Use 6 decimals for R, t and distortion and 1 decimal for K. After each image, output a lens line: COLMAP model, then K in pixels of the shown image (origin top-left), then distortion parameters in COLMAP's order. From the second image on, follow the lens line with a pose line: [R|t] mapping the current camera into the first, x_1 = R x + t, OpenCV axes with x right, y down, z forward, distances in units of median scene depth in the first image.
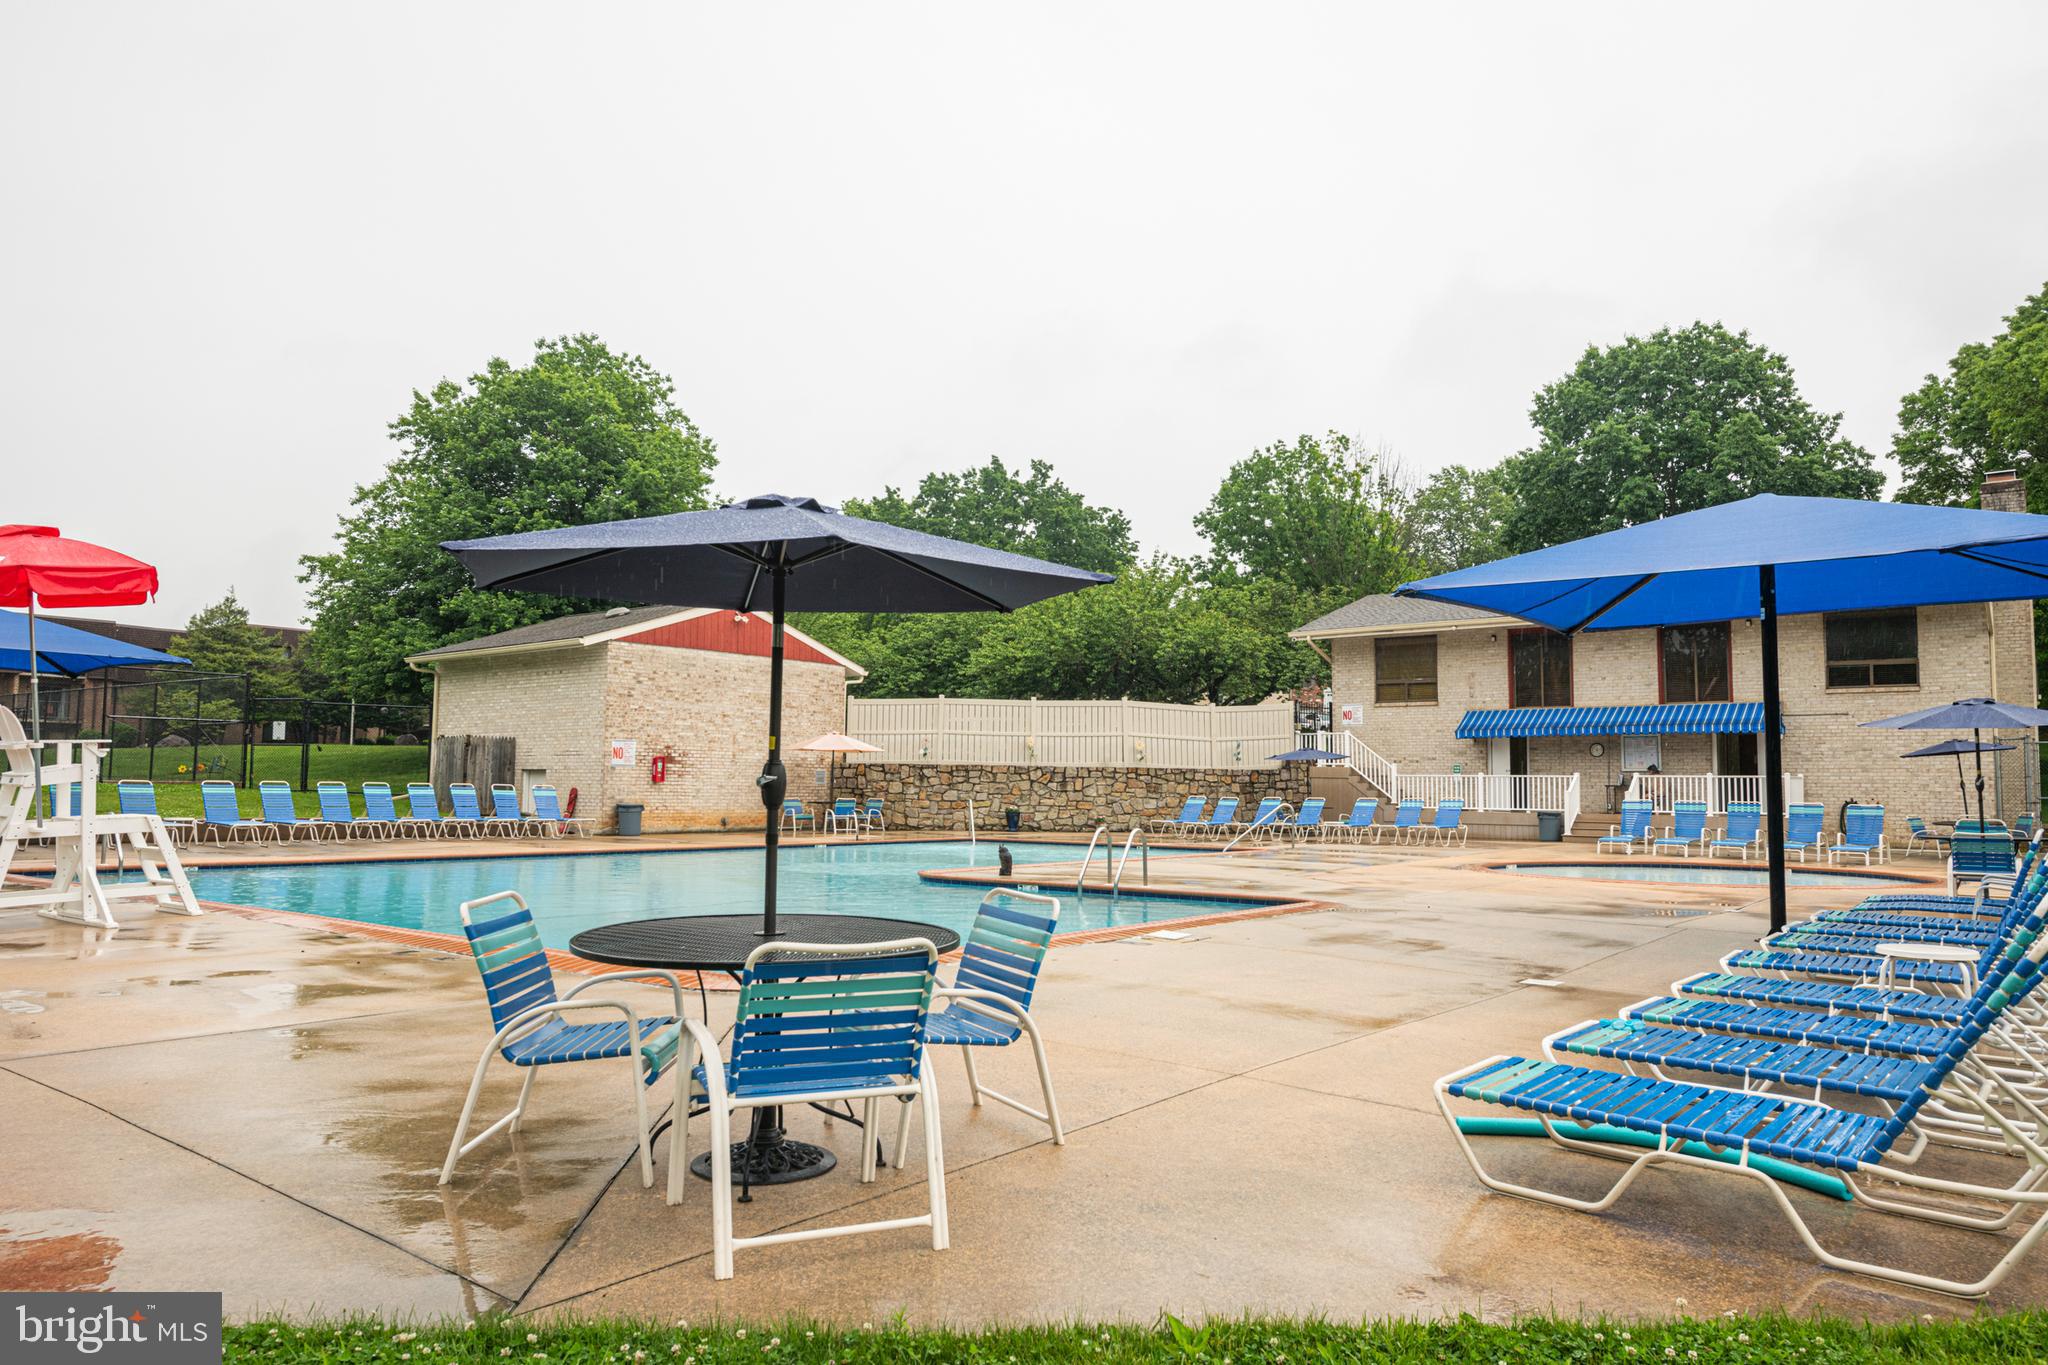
lens RADIAL K [[1494.9, 0, 1072.3], [0, 1494.9, 715.9], [0, 0, 1]] dist [-0.005808, -0.006649]
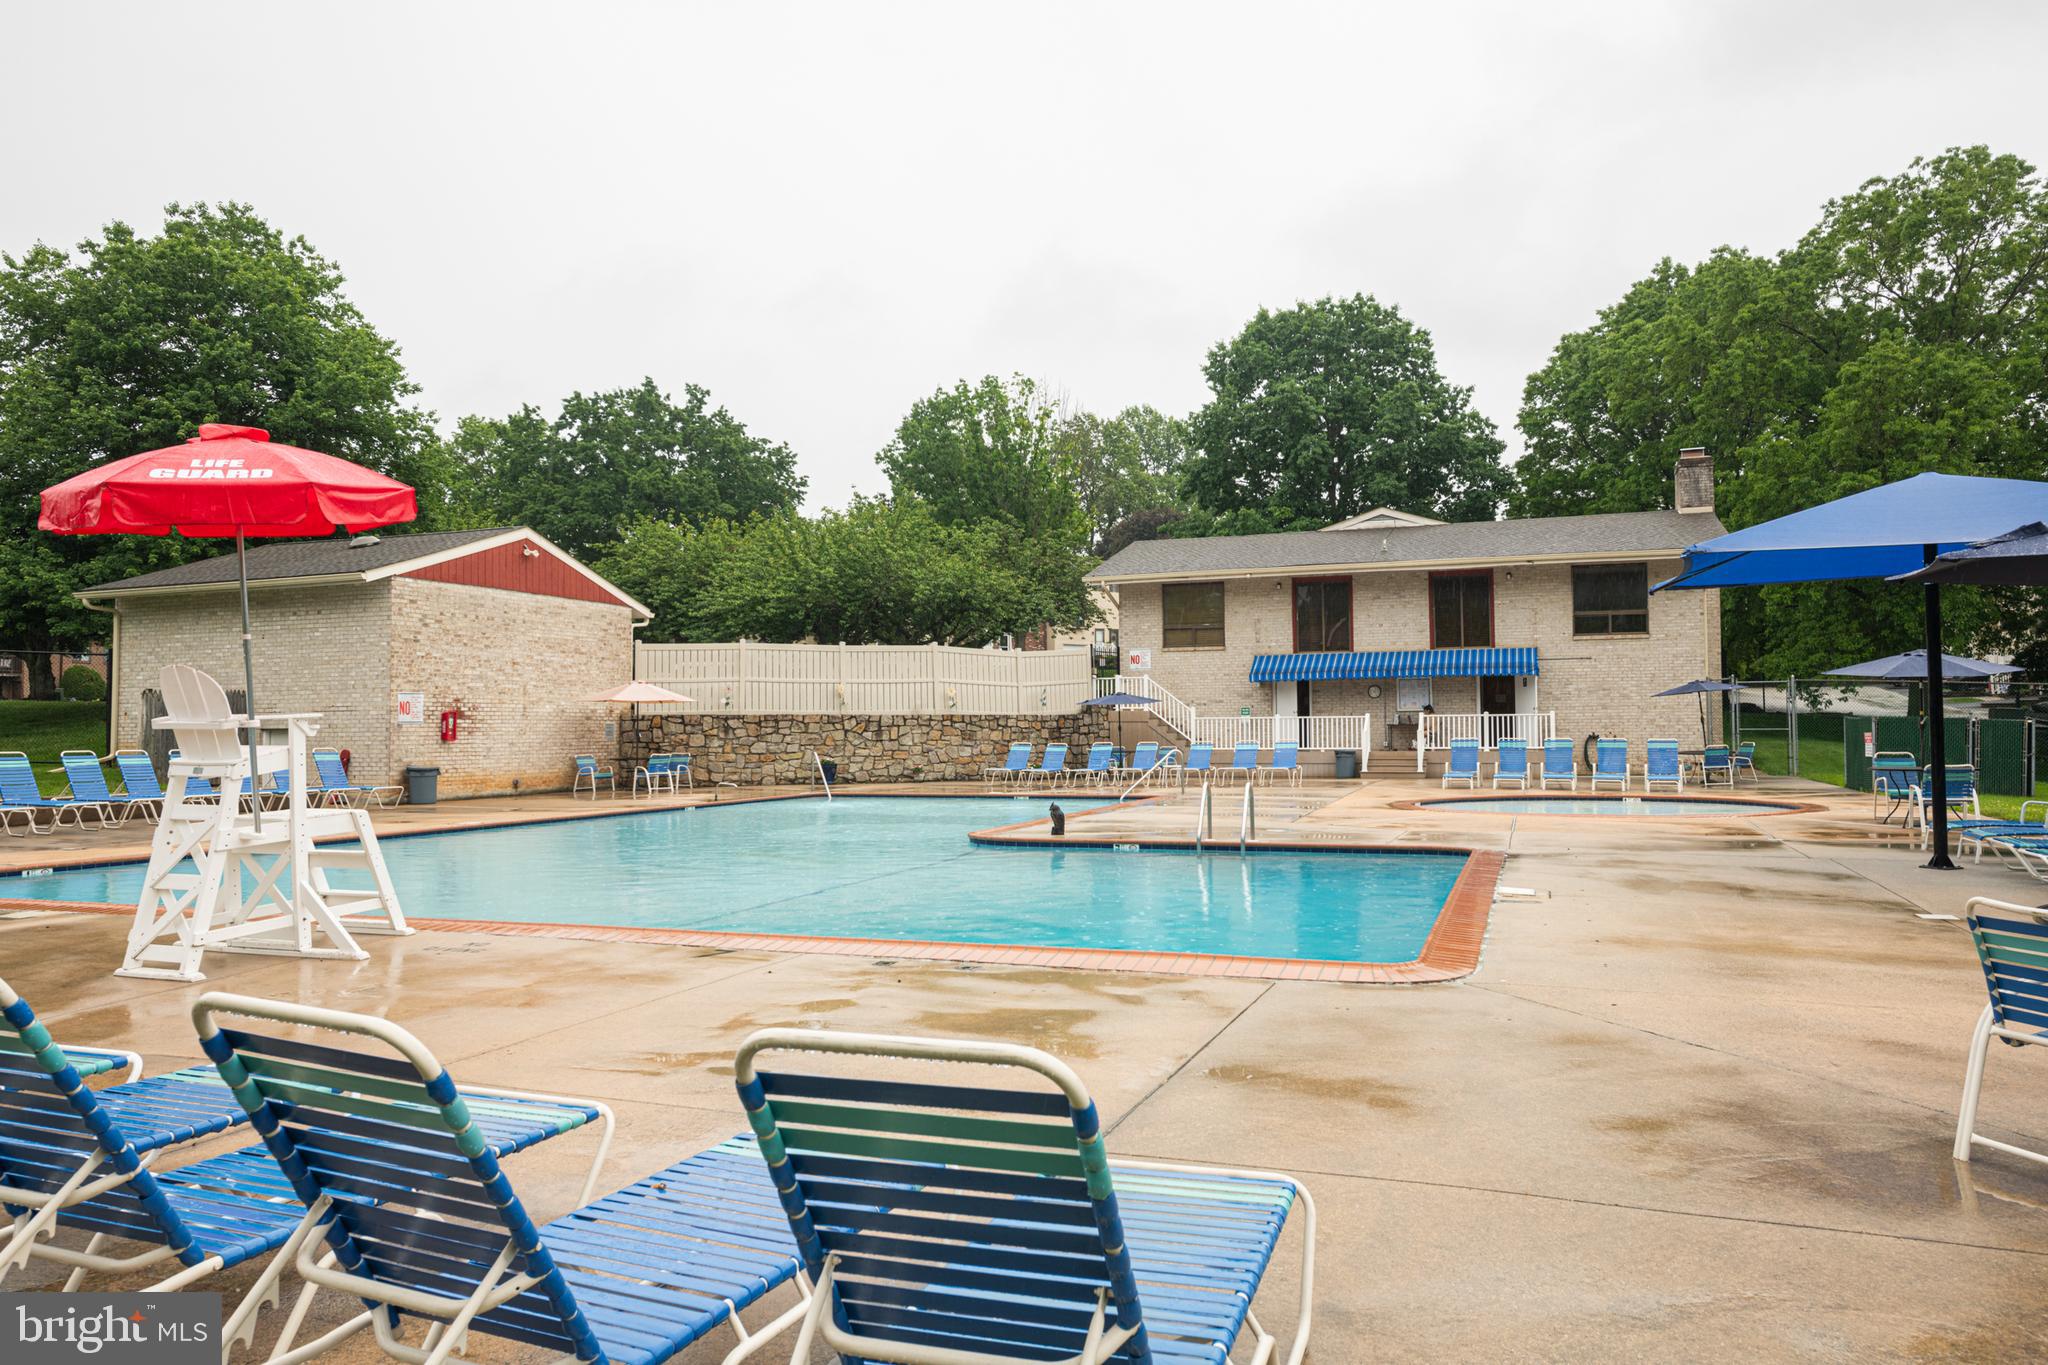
lens RADIAL K [[1494.9, 0, 1072.3], [0, 1494.9, 715.9], [0, 0, 1]] dist [-0.005808, -0.006649]
pose [[0.939120, -0.016150, 0.343210, -0.214859], [0.001820, 0.999114, 0.042036, -0.005277], [-0.343585, -0.038852, 0.938318, 0.060418]]
